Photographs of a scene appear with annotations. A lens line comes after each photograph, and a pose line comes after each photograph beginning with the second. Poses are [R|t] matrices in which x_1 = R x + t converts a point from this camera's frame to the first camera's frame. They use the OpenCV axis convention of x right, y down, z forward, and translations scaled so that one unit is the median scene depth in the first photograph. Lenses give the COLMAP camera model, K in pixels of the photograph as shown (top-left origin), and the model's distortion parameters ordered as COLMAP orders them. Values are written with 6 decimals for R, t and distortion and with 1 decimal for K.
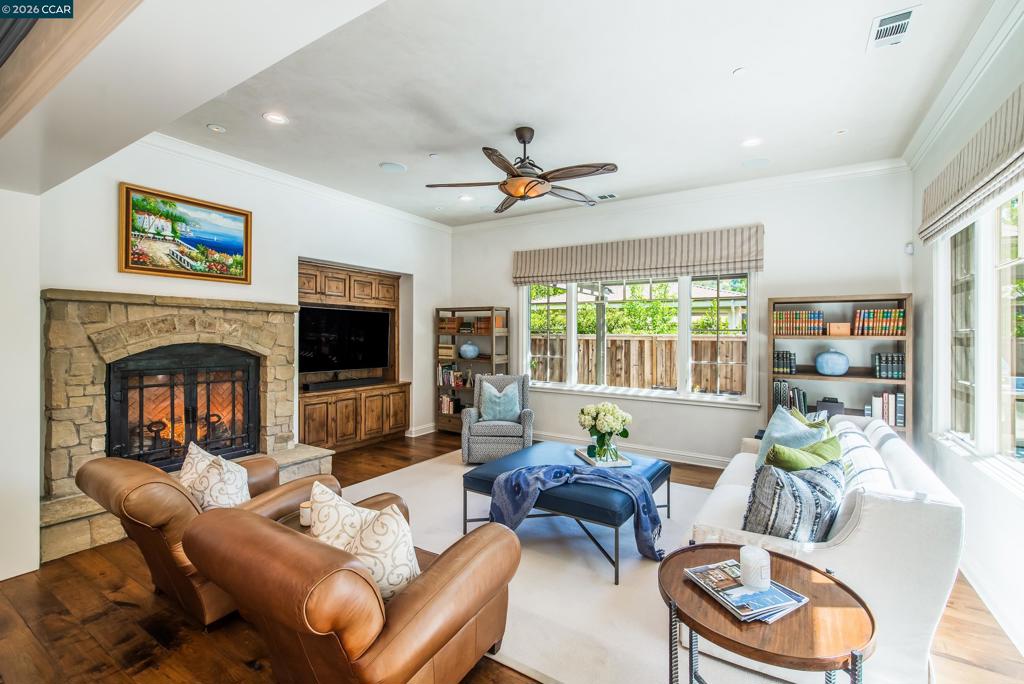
lens RADIAL K [[445.2, 0, 515.9], [0, 445.2, 334.0], [0, 0, 1]] dist [0.001228, -0.000182]
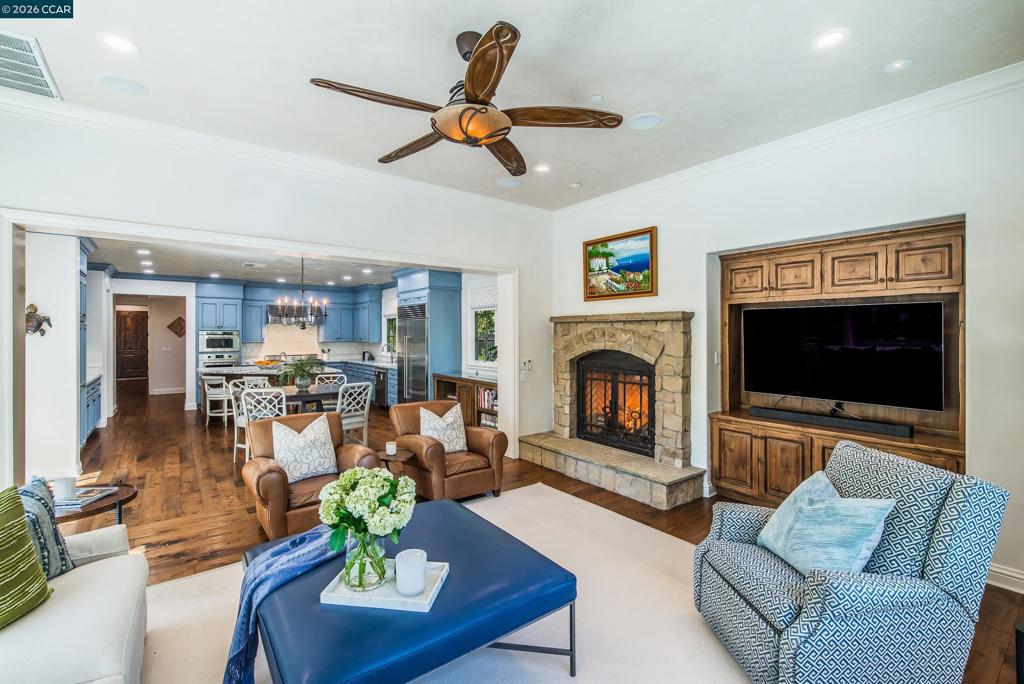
lens RADIAL K [[445.2, 0, 511.0], [0, 445.2, 334.0], [0, 0, 1]] dist [0.001228, -0.000182]
pose [[-0.350895, -0.009097, -0.936371, 0.526450], [-0.000319, 0.999954, -0.009595, -0.010666], [0.936415, -0.003068, -0.350882, 1.096821]]
